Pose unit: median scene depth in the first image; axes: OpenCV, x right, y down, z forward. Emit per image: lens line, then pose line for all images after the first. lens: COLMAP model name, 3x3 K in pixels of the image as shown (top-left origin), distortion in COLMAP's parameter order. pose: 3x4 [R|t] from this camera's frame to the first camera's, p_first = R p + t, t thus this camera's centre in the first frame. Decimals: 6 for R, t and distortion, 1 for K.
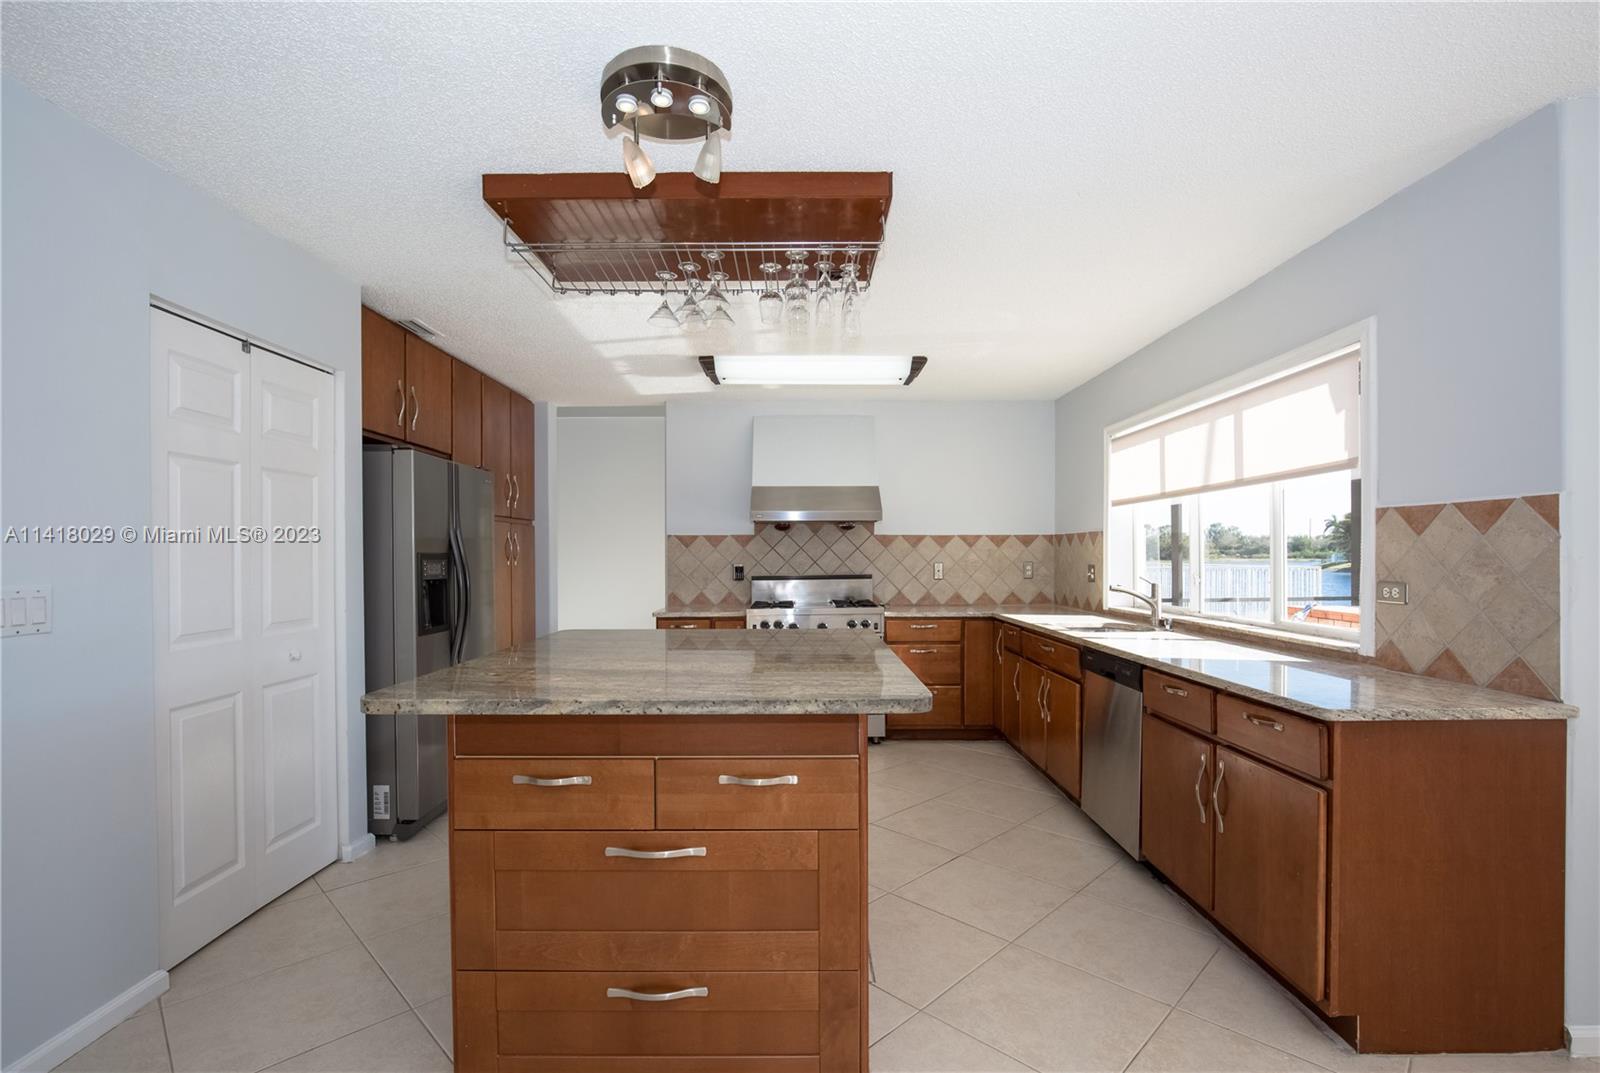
lens RADIAL K [[734.6, 0, 786.8], [0, 734.6, 555.8], [0, 0, 1]] dist [-0.025794, 0.002673]
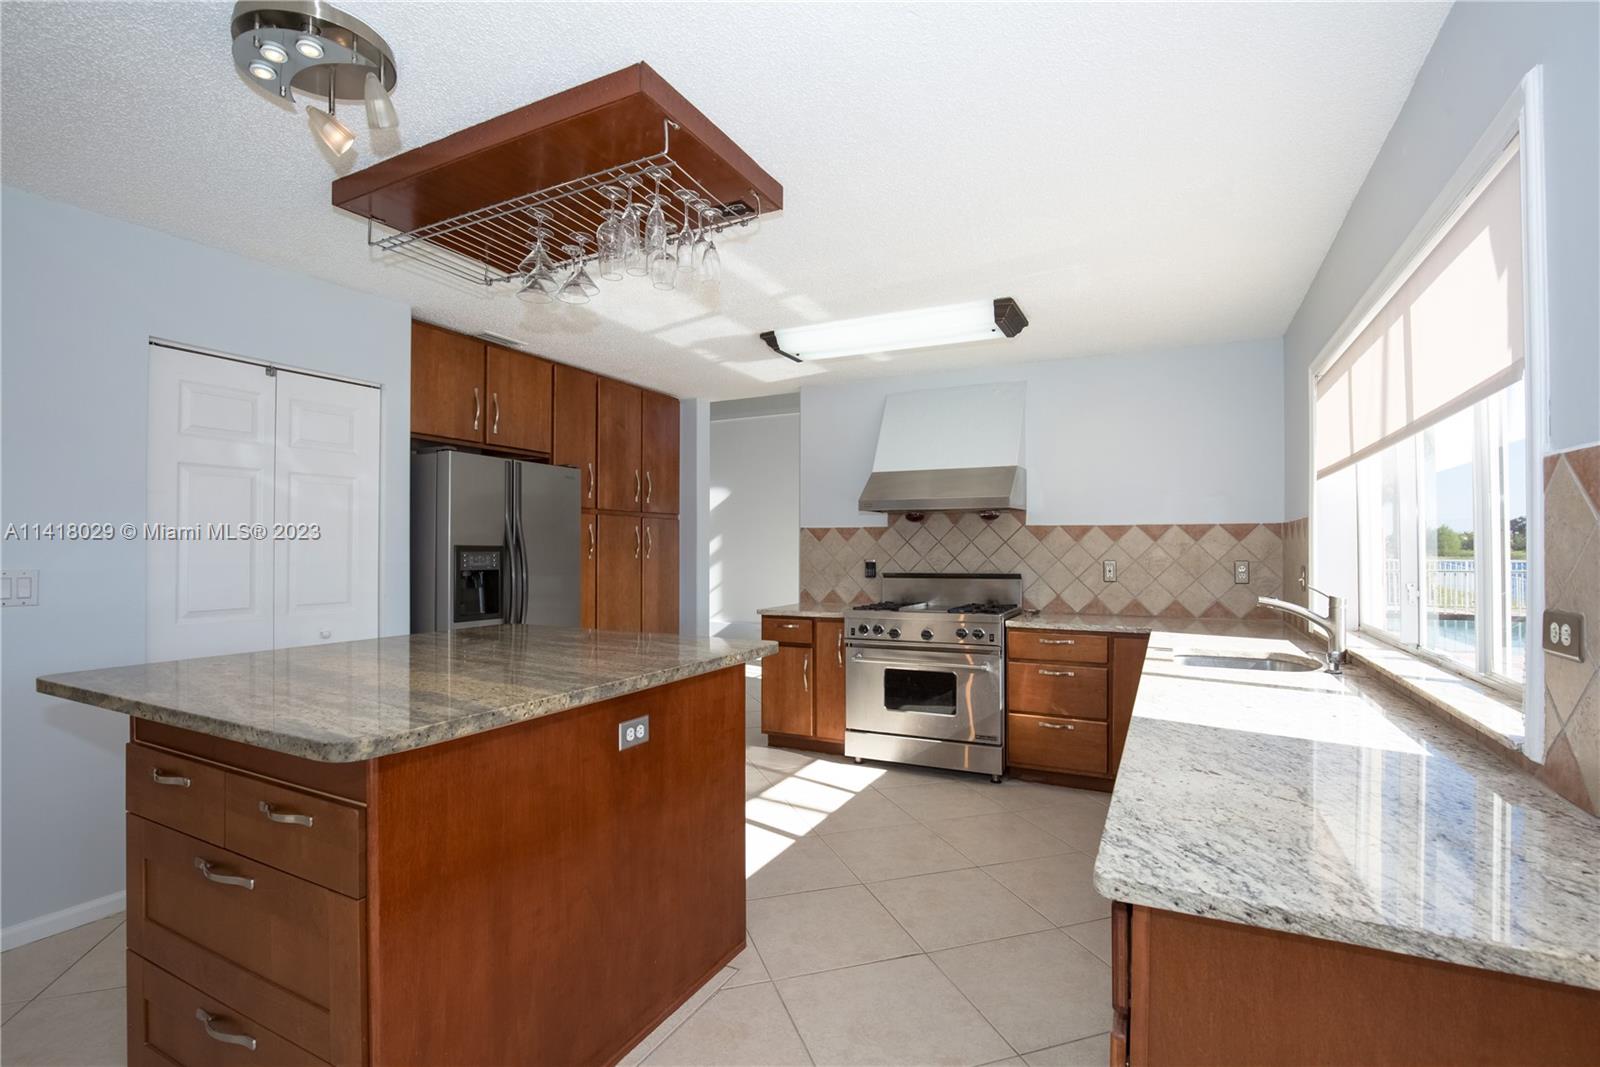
lens RADIAL K [[734.6, 0, 806.5], [0, 734.6, 540.0], [0, 0, 1]] dist [-0.025794, 0.002673]
pose [[0.893881, -0.000857, -0.448304, 0.357123], [-0.005298, 0.999908, -0.012476, -0.001262], [0.448273, 0.013527, 0.893794, 0.212801]]
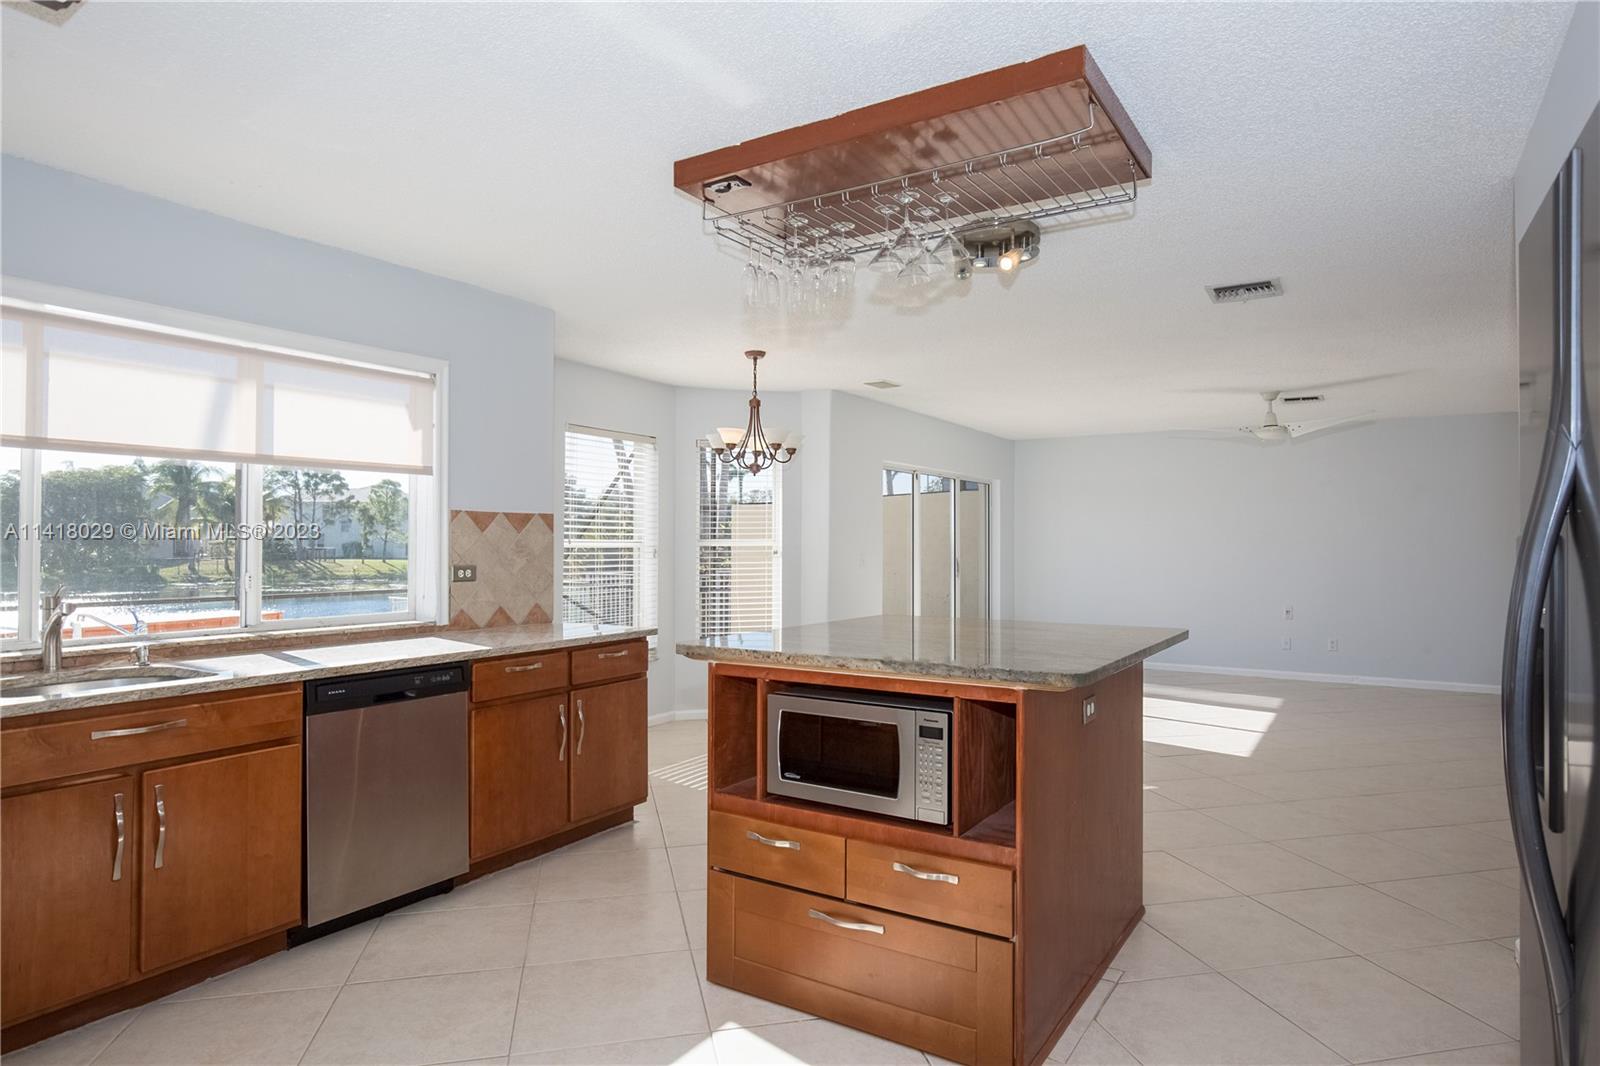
lens RADIAL K [[944.1, 0, 807.0], [0, 944.1, 527.3], [0, 0, 1]] dist [0.007946, 0.000502]
pose [[-0.855083, 0.004731, 0.518470, -0.366154], [0.000070, 0.999959, -0.009009, -0.011798], [-0.518491, -0.007667, -0.855049, 1.260712]]
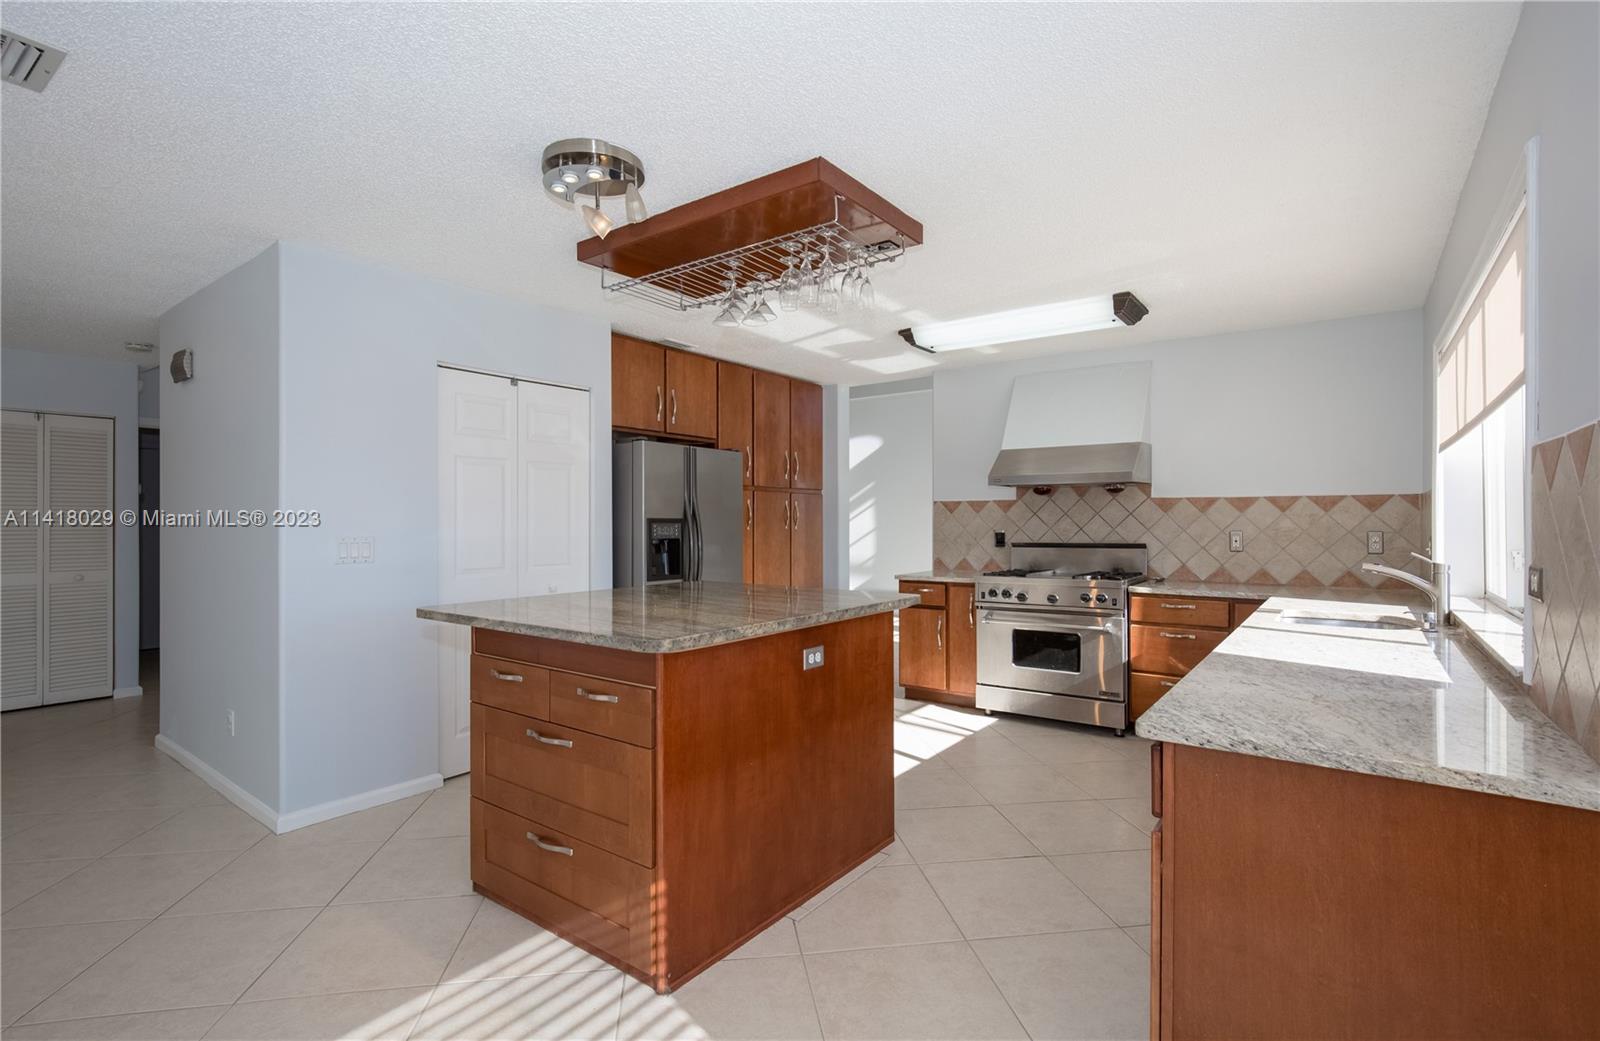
lens RADIAL K [[748.8, 0, 806.9], [0, 748.8, 518.4], [0, 0, 1]] dist [0.000809, 0.000050]
pose [[0.805219, 0.000445, -0.592978, 0.422050], [-0.003172, 0.999989, -0.003556, -0.000018], [0.592970, 0.004744, 0.805211, 0.066653]]
